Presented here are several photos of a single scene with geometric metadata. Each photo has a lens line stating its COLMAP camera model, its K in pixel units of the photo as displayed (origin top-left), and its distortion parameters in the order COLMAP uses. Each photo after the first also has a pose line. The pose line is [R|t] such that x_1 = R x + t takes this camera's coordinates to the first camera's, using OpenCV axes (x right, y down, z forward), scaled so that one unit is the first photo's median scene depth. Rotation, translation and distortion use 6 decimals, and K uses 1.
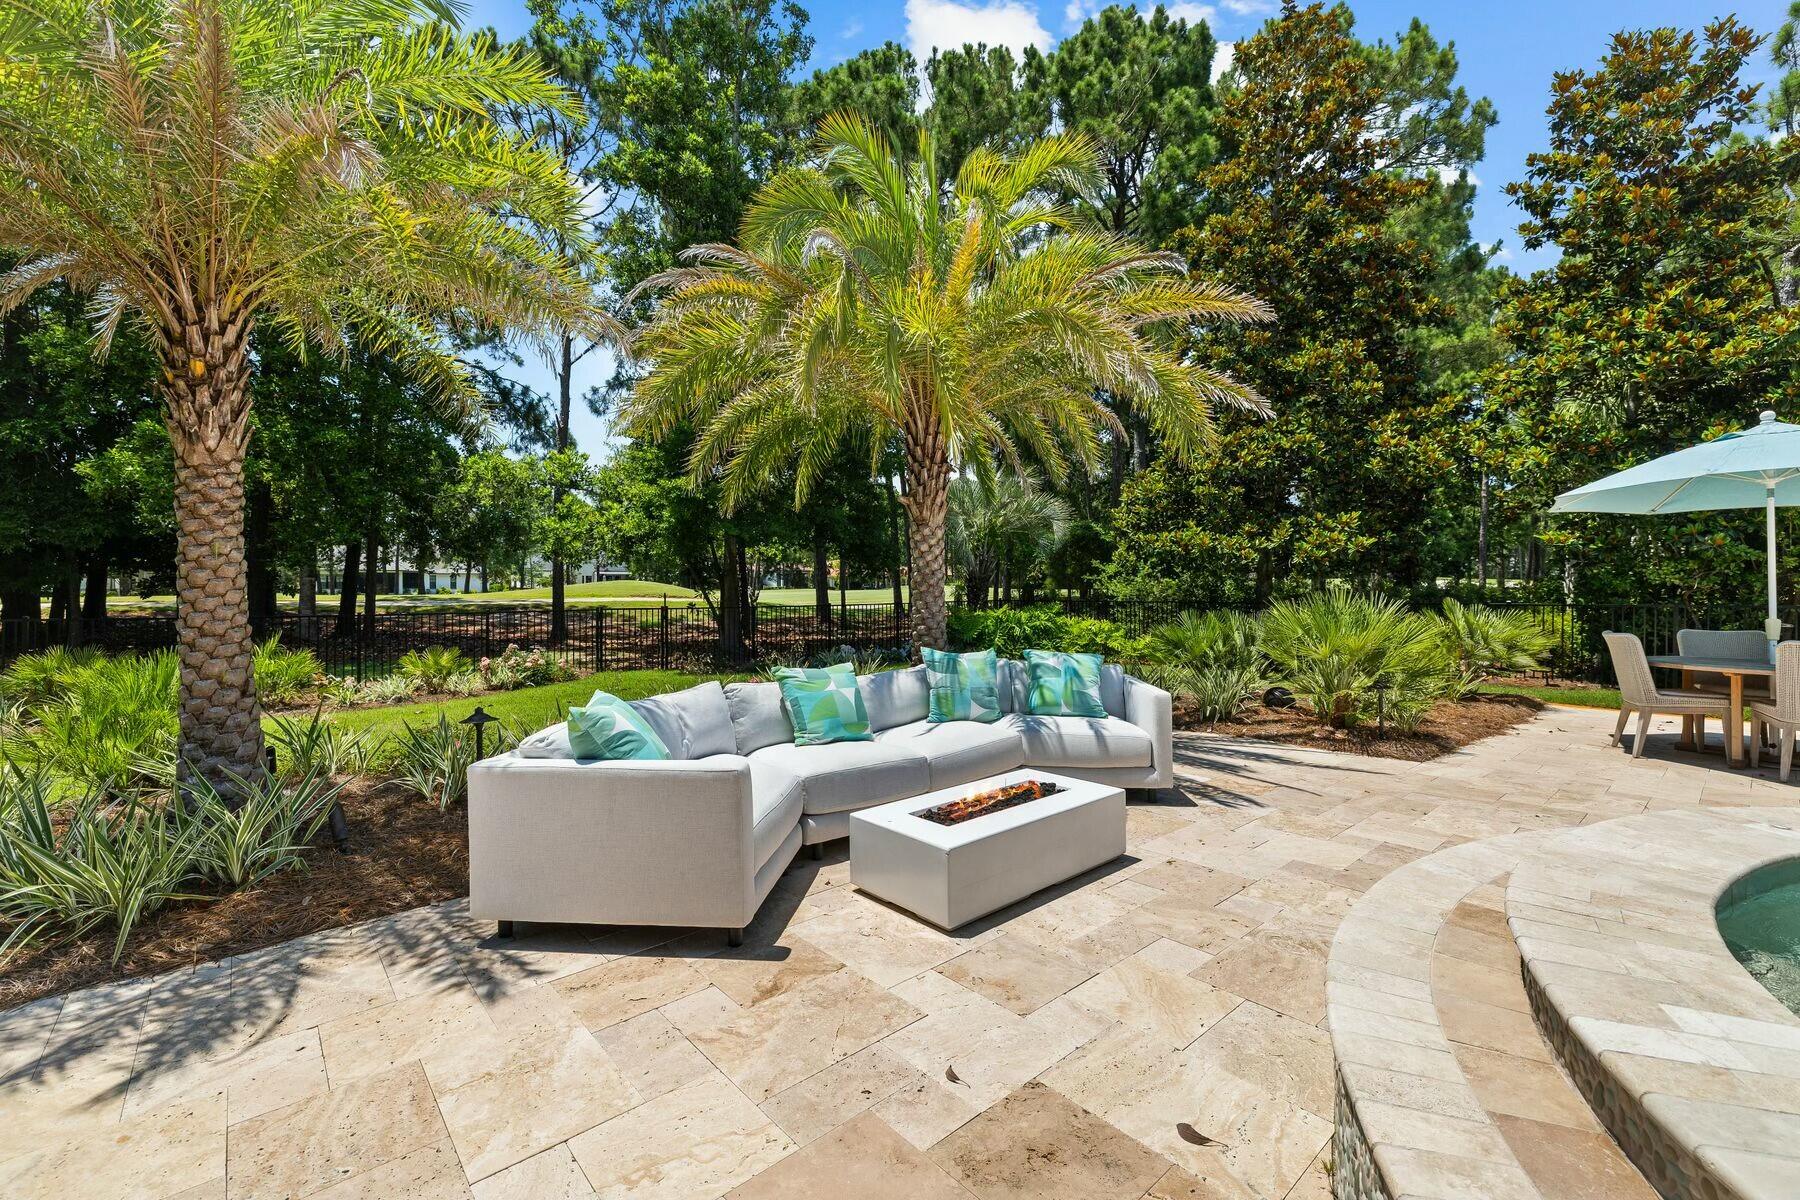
lens RADIAL K [[752.1, 0, 895.9], [0, 752.1, 588.8], [0, 0, 1]] dist [-0.000139, -0.000579]
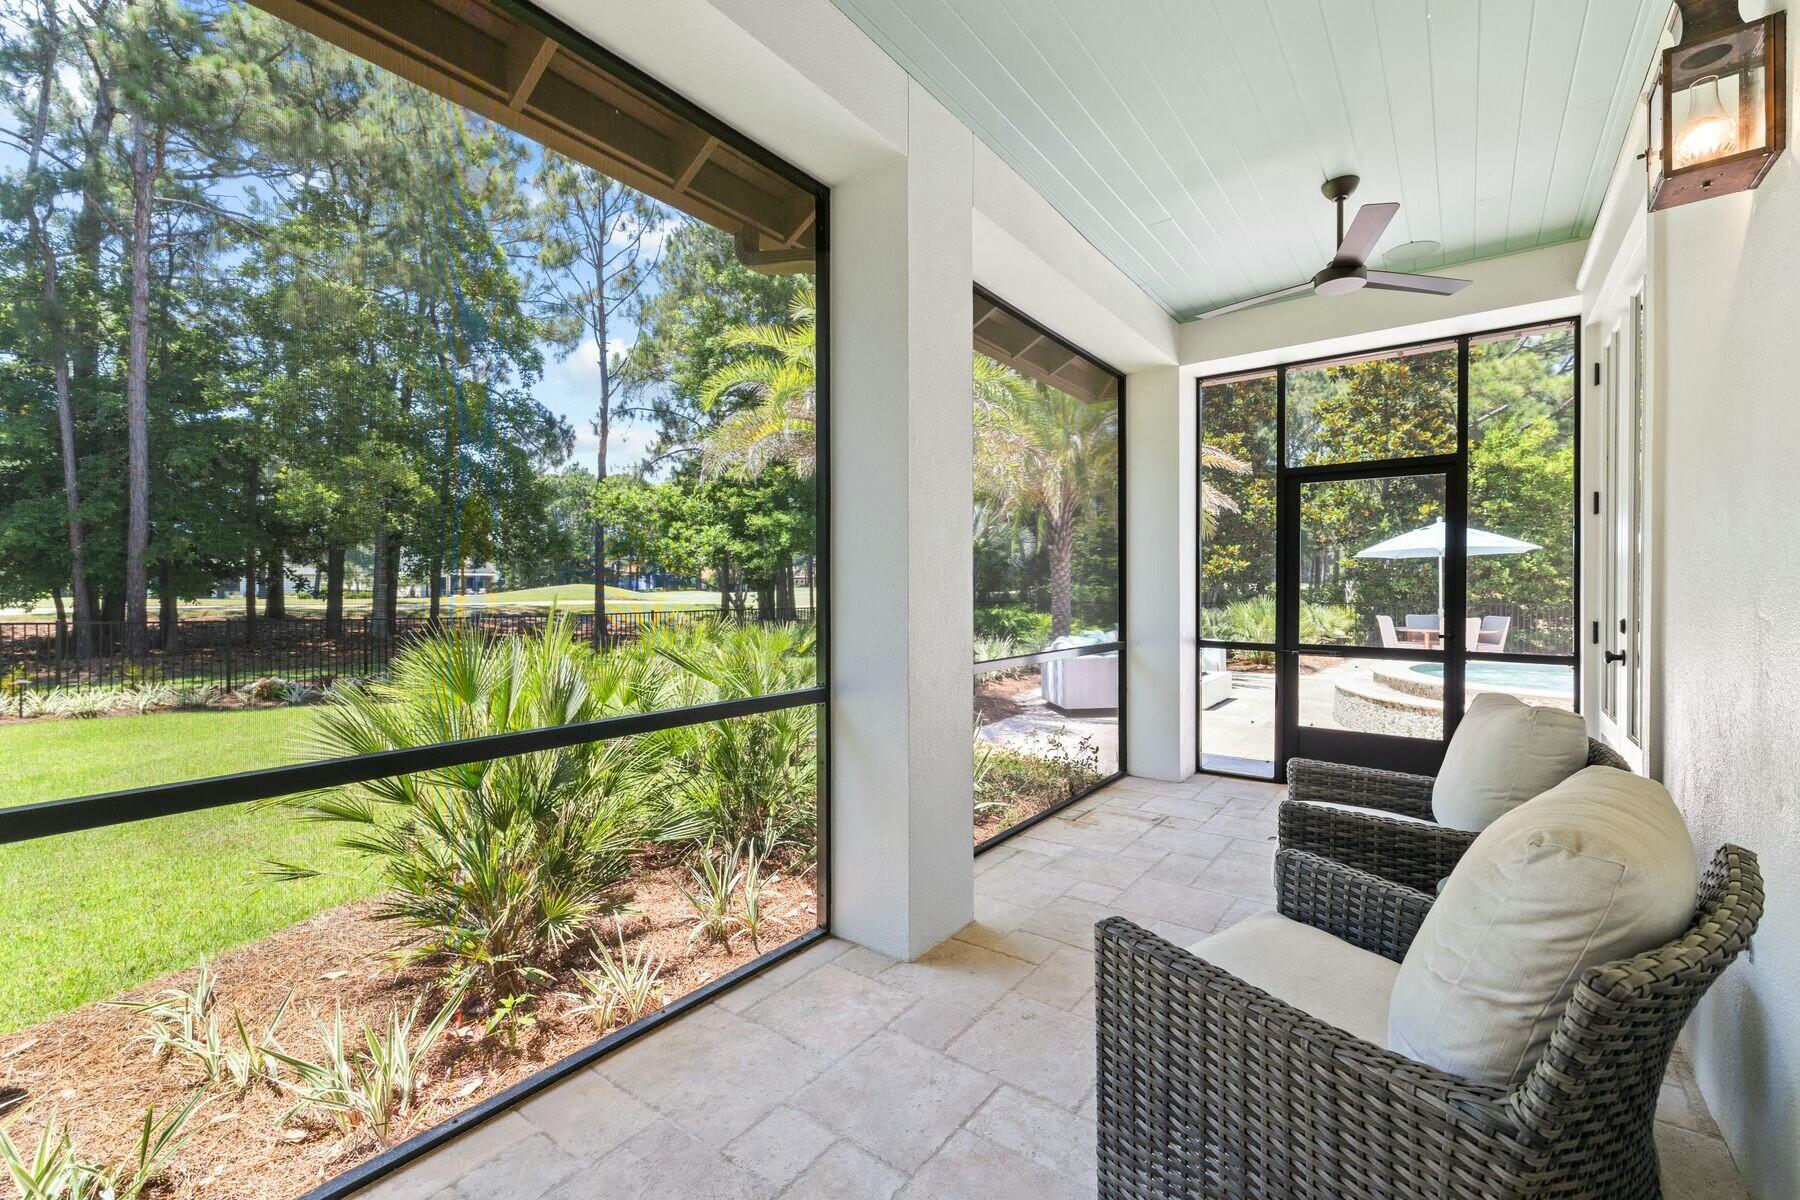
lens RADIAL K [[752.1, 0, 899.1], [0, 752.1, 599.7], [0, 0, 1]] dist [-0.000139, -0.000579]
pose [[0.978538, -0.003733, 0.206033, -1.921831], [0.001272, 0.999926, 0.012080, -0.034194], [-0.206063, -0.011558, 0.978471, -1.882734]]
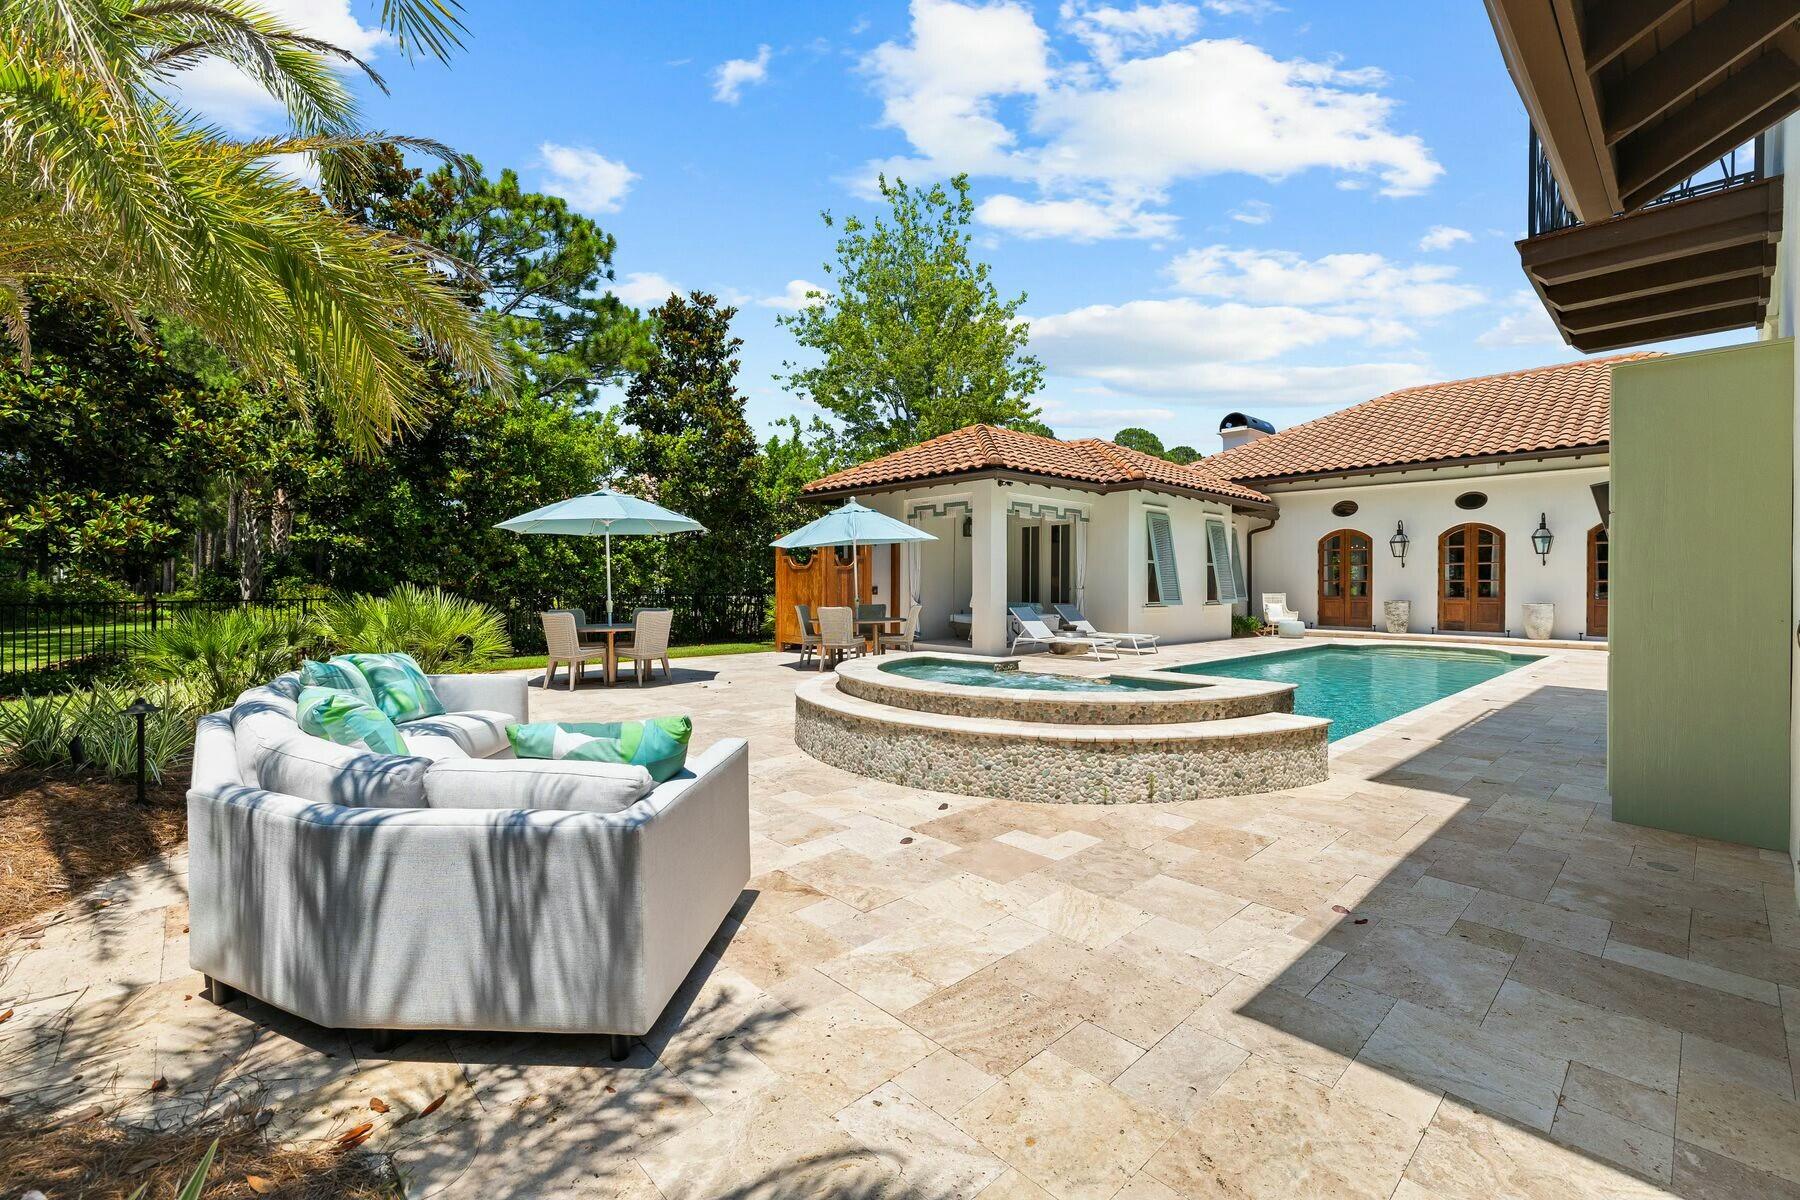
lens RADIAL K [[752.1, 0, 896.2], [0, 752.1, 596.2], [0, 0, 1]] dist [-0.000139, -0.000579]
pose [[-0.022713, -0.014375, 0.999639, -1.305282], [0.001075, 0.999896, 0.014404, 0.008466], [-0.999741, 0.001402, -0.022695, 0.784565]]
